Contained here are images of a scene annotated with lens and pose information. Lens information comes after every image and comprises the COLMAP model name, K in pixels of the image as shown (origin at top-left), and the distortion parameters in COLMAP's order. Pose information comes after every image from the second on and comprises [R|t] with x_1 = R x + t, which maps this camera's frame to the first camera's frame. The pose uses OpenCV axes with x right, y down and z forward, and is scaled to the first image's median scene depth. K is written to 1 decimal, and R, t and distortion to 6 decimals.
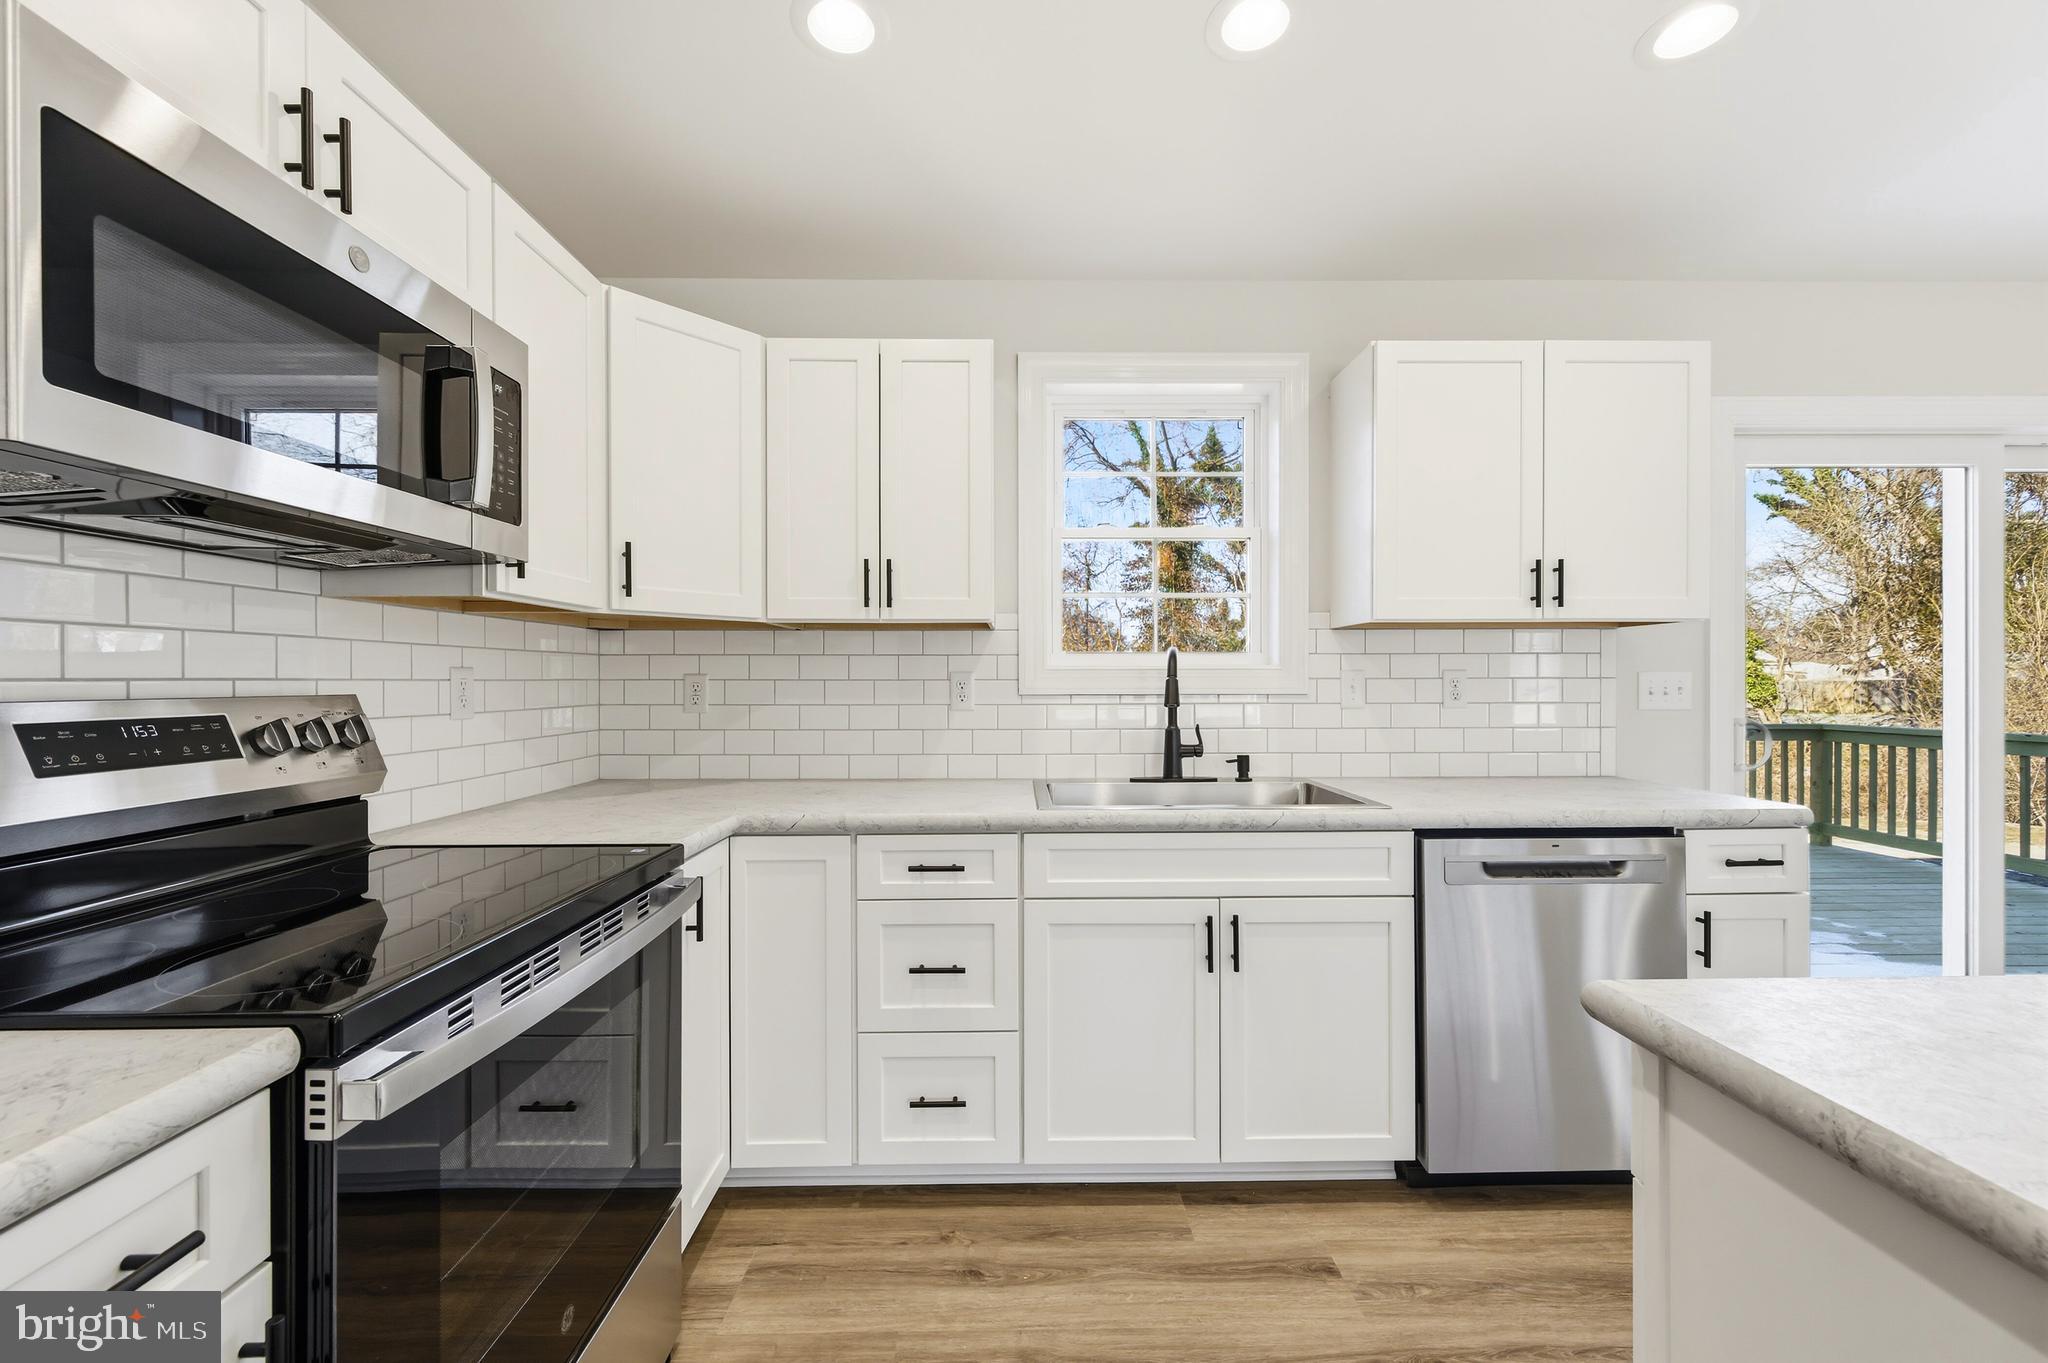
lens RADIAL K [[792.9, 0, 1027.3], [0, 792.9, 683.8], [0, 0, 1]] dist [0.003658, 0.000205]
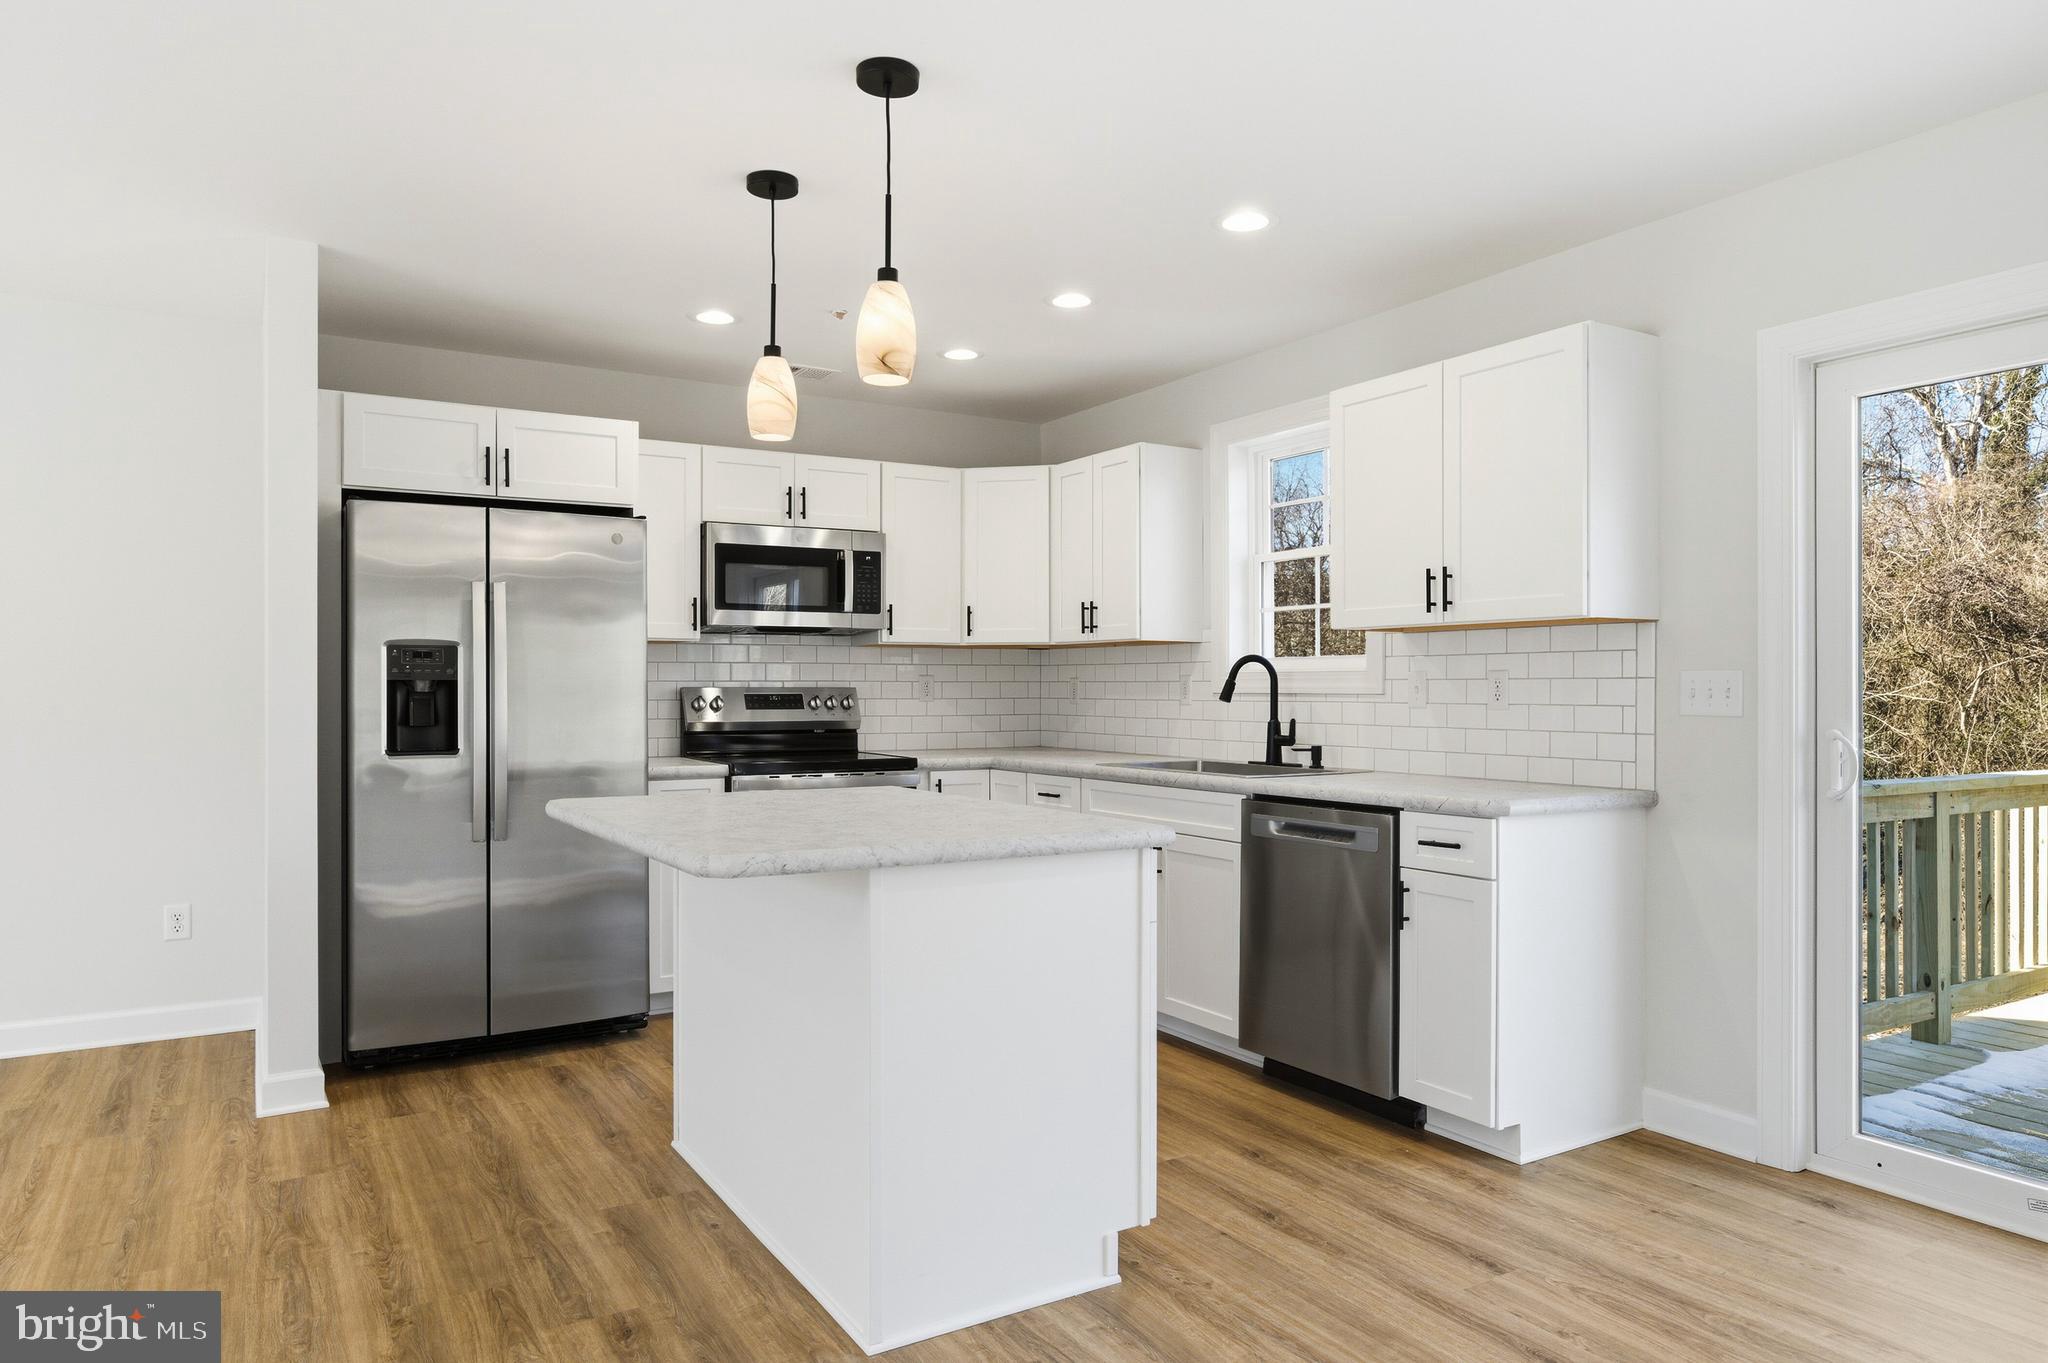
lens RADIAL K [[1311.4, 0, 1023.9], [0, 1311.4, 679.0], [0, 0, 1]] dist [-0.003854, -0.000380]
pose [[0.508295, -0.003242, -0.861177, 1.880897], [-0.005730, 0.999958, -0.007146, 0.009399], [0.861164, 0.008566, 0.508255, -0.372819]]
